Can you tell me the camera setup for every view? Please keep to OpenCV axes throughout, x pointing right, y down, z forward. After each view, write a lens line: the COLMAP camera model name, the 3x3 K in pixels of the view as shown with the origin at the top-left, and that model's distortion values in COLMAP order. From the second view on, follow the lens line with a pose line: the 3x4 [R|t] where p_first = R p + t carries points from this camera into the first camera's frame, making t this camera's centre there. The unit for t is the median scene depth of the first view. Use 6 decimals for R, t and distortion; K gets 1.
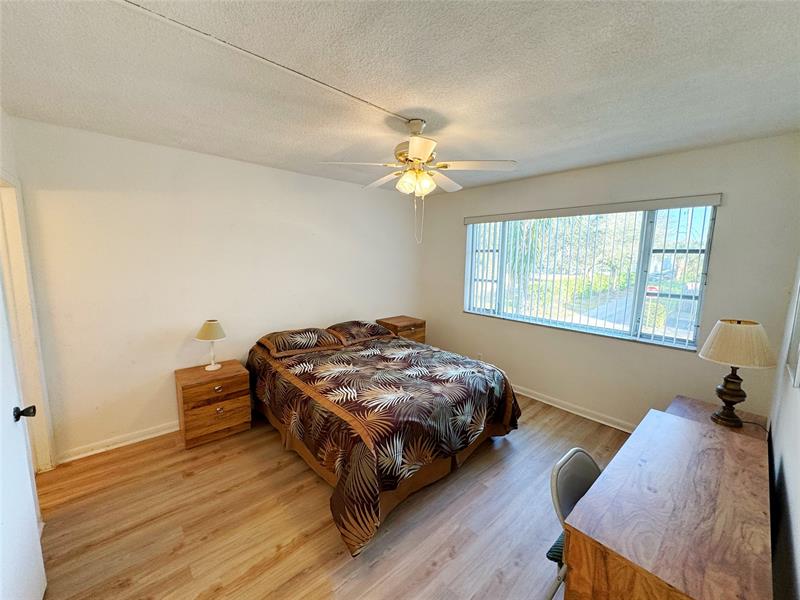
lens RADIAL K [[318.7, 0, 397.8], [0, 318.7, 296.7], [0, 0, 1]] dist [-0.003764, 0.000463]
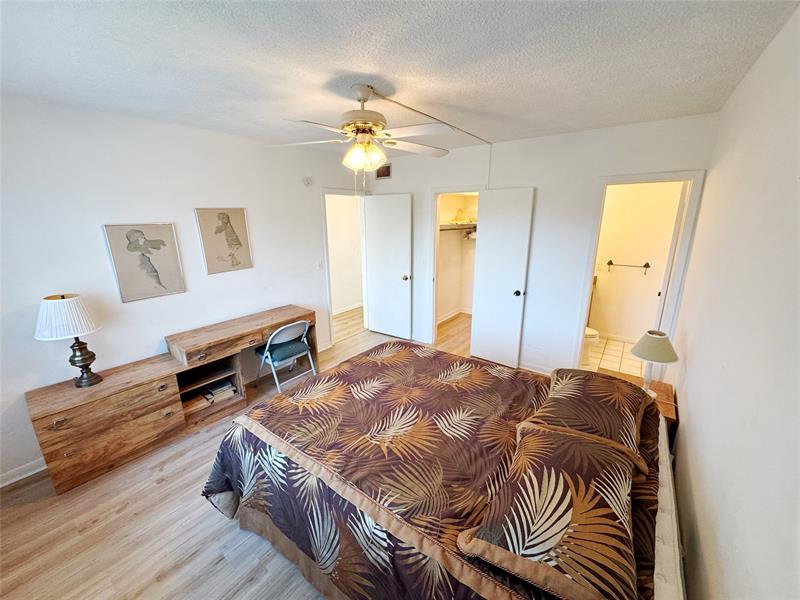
lens RADIAL K [[318.7, 0, 398.9], [0, 318.7, 297.7], [0, 0, 1]] dist [-0.003764, 0.000463]
pose [[-0.979290, 0.040784, -0.198311, 0.140895], [-0.035207, 0.930272, 0.365177, -0.288831], [0.199377, 0.364597, -0.909570, 1.819020]]
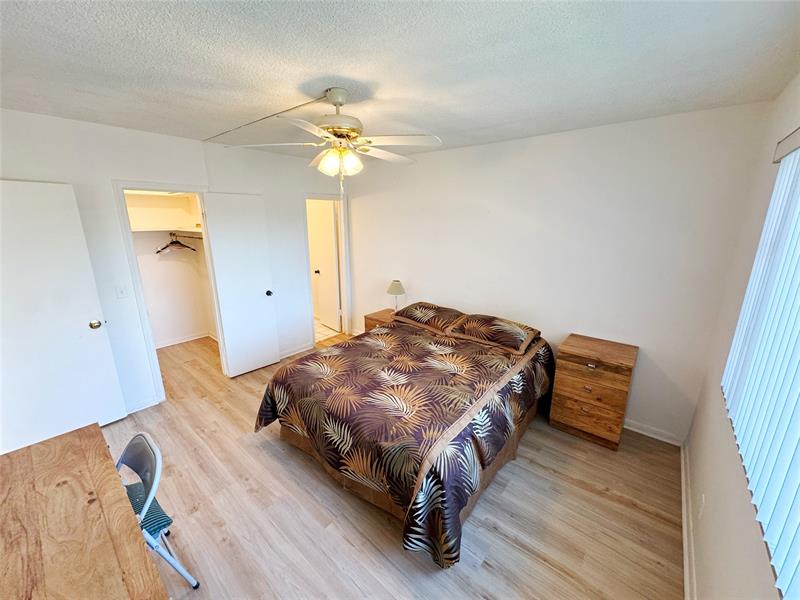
lens RADIAL K [[318.7, 0, 399.3], [0, 318.7, 297.7], [0, 0, 1]] dist [-0.003764, 0.000463]
pose [[0.147770, 0.226924, -0.962637, 0.932389], [-0.126593, 0.969656, 0.209146, -0.176384], [0.980886, 0.090958, 0.172013, 0.943858]]
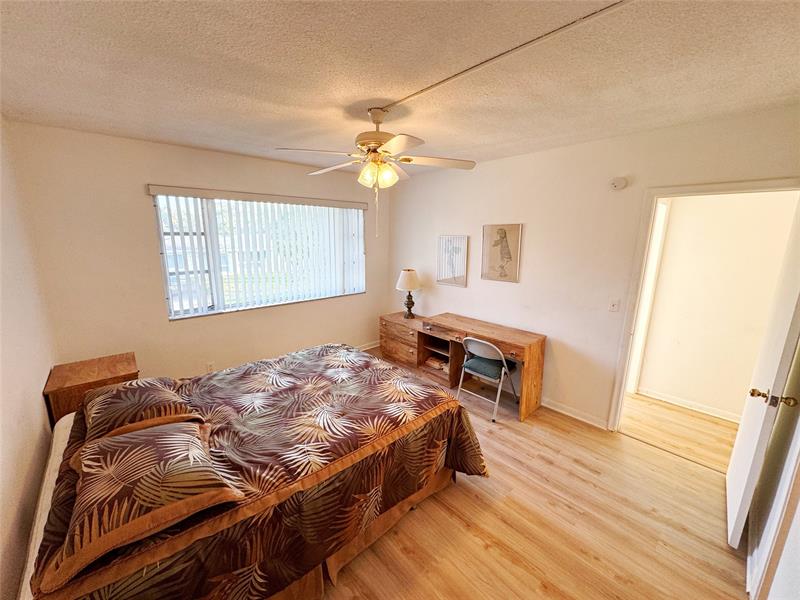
lens RADIAL K [[318.7, 0, 399.7], [0, 318.7, 296.9], [0, 0, 1]] dist [-0.003764, 0.000463]
pose [[-0.017609, -0.211513, 0.977217, -0.889098], [0.115294, 0.970419, 0.212119, -0.174625], [-0.993175, 0.116403, 0.007298, 0.876794]]
